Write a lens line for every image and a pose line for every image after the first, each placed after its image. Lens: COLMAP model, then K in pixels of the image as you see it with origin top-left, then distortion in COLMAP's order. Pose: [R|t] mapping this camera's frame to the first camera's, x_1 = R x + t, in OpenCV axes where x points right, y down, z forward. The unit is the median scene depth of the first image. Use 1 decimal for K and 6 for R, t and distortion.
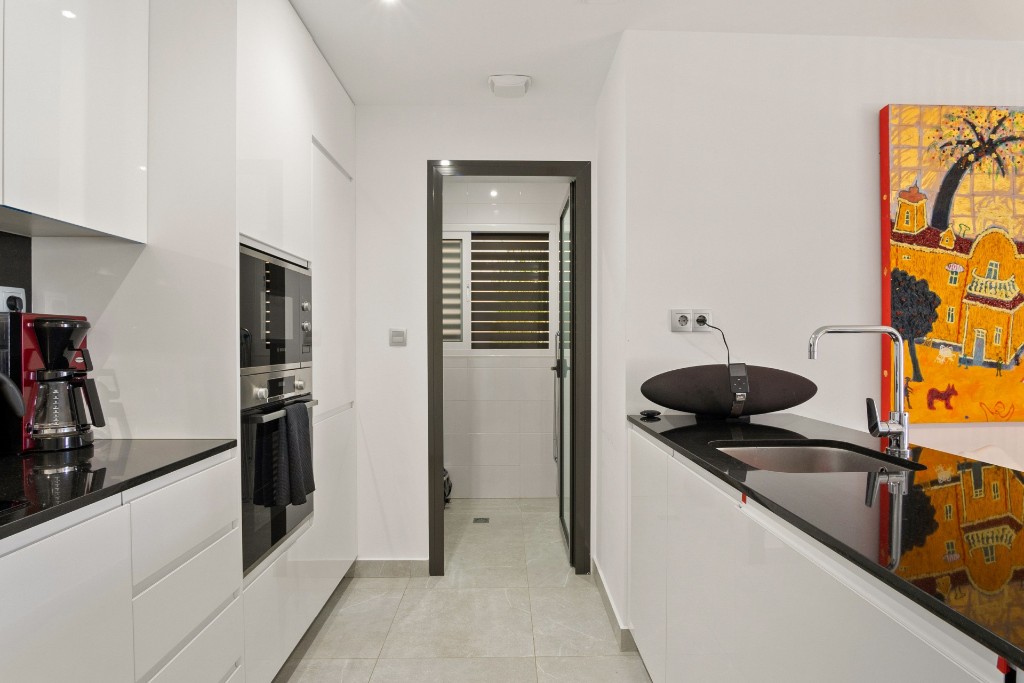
lens RADIAL K [[554.1, 0, 515.7], [0, 554.1, 352.1], [0, 0, 1]] dist [-0.029783, 0.008333]
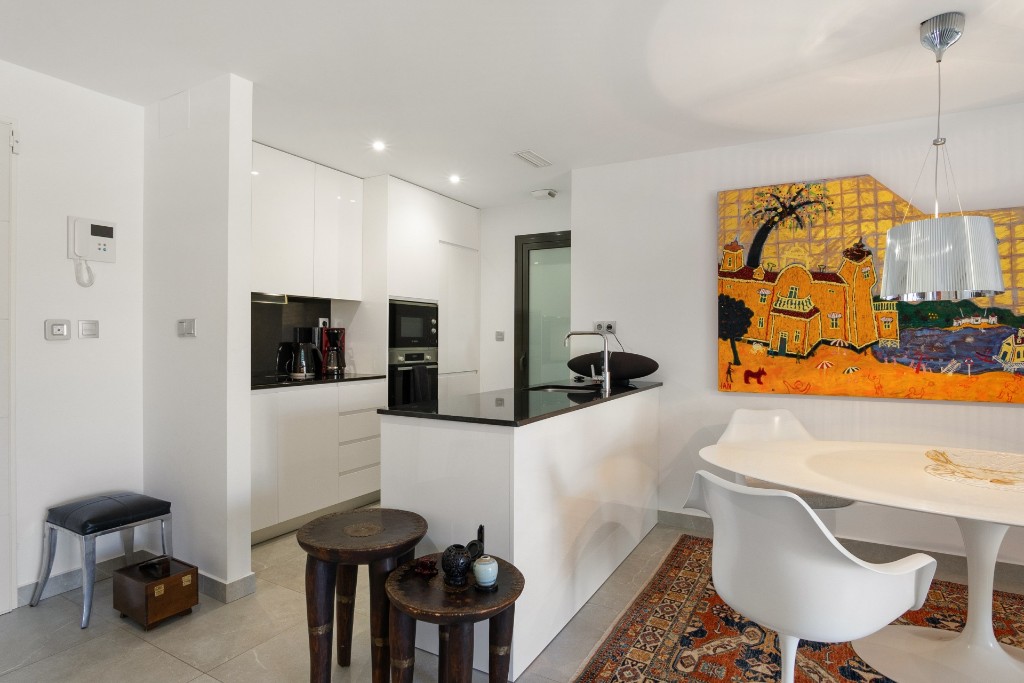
lens RADIAL K [[548.2, 0, 515.8], [0, 548.2, 340.7], [0, 0, 1]] dist [-0.028386, 0.002852]
pose [[0.859111, 0.007401, -0.511736, 0.992336], [-0.015950, 0.999797, -0.012317, 0.012931], [0.511541, 0.018744, 0.859054, -0.671386]]
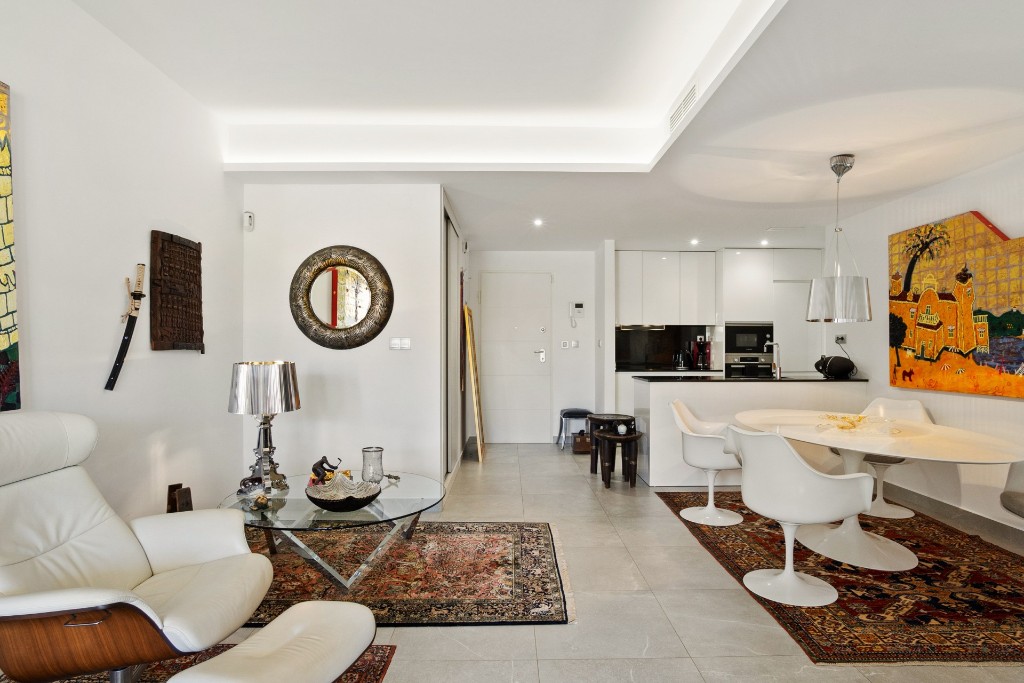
lens RADIAL K [[548.2, 0, 515.8], [0, 548.2, 340.7], [0, 0, 1]] dist [-0.028386, 0.002852]
pose [[-0.012165, -0.011701, -0.999858, 2.793613], [-0.022723, 0.999677, -0.011423, 0.012224], [0.999668, 0.022581, -0.012427, -0.418877]]
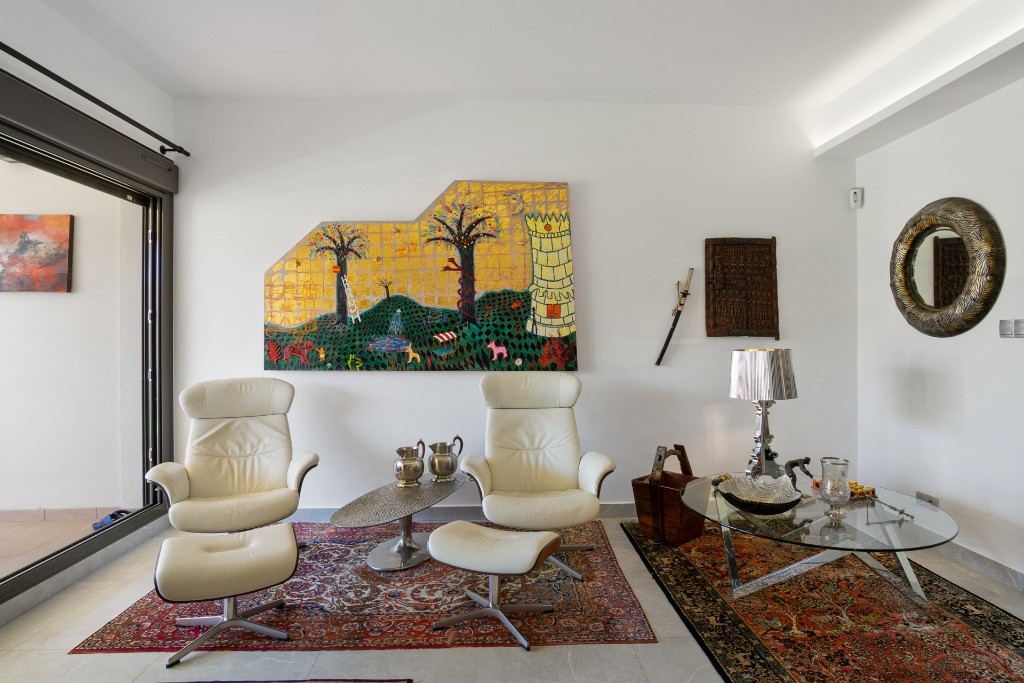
lens RADIAL K [[548.2, 0, 515.8], [0, 548.2, 340.7], [0, 0, 1]] dist [-0.028386, 0.002852]
pose [[-0.999926, -0.000935, -0.012146, 2.028906], [-0.001327, 0.999476, 0.032335, -0.001339], [0.012109, 0.032349, -0.999403, 0.341472]]
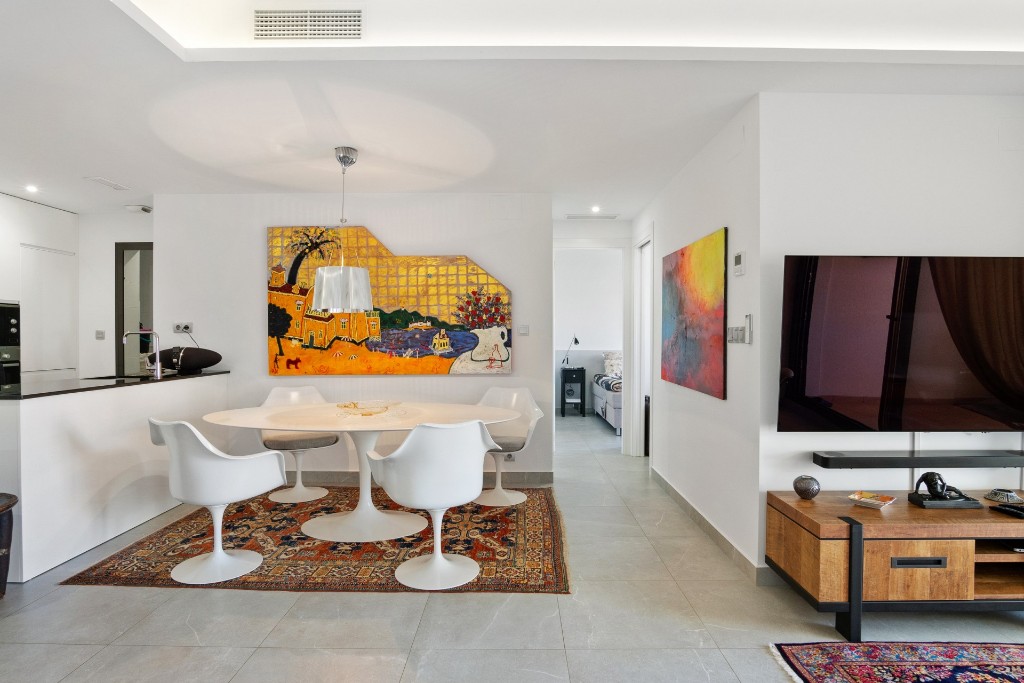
lens RADIAL K [[548.2, 0, 515.8], [0, 548.2, 340.7], [0, 0, 1]] dist [-0.028386, 0.002852]
pose [[0.999631, -0.000198, -0.027175, 1.713877], [-0.000099, 0.999940, -0.010927, 0.018260], [0.027176, 0.010925, 0.999571, -1.112274]]
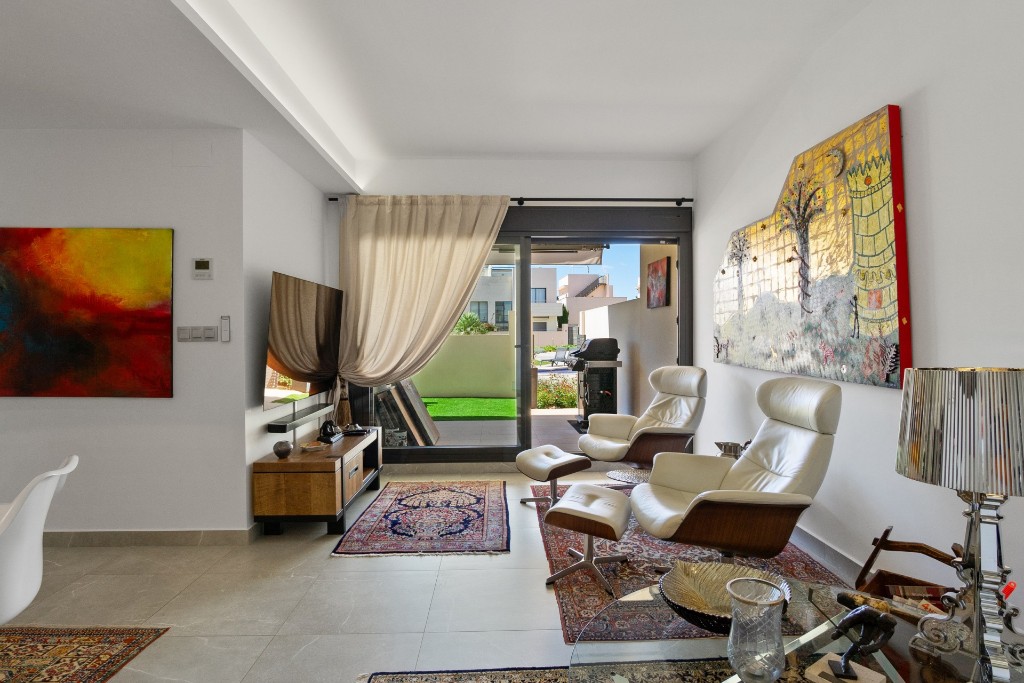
lens RADIAL K [[548.2, 0, 515.8], [0, 548.2, 340.7], [0, 0, 1]] dist [-0.028386, 0.002852]
pose [[-0.006257, -0.015601, 0.999859, 0.744985], [0.029094, 0.999452, 0.015776, 0.010434], [-0.999557, 0.029189, -0.005799, -0.569265]]
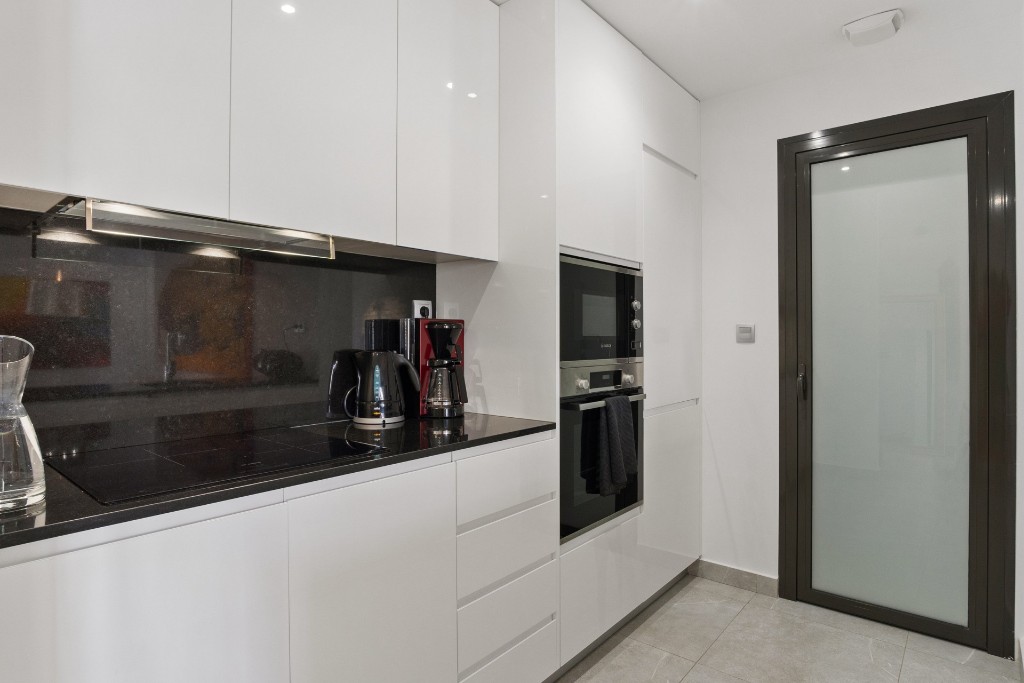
lens RADIAL K [[548.2, 0, 515.8], [0, 548.2, 340.7], [0, 0, 1]] dist [-0.028386, 0.002852]
pose [[0.751409, 0.000356, -0.659837, 0.141952], [-0.010293, 0.999885, -0.011182, -0.000255], [0.659757, 0.015194, 0.751326, 0.056168]]
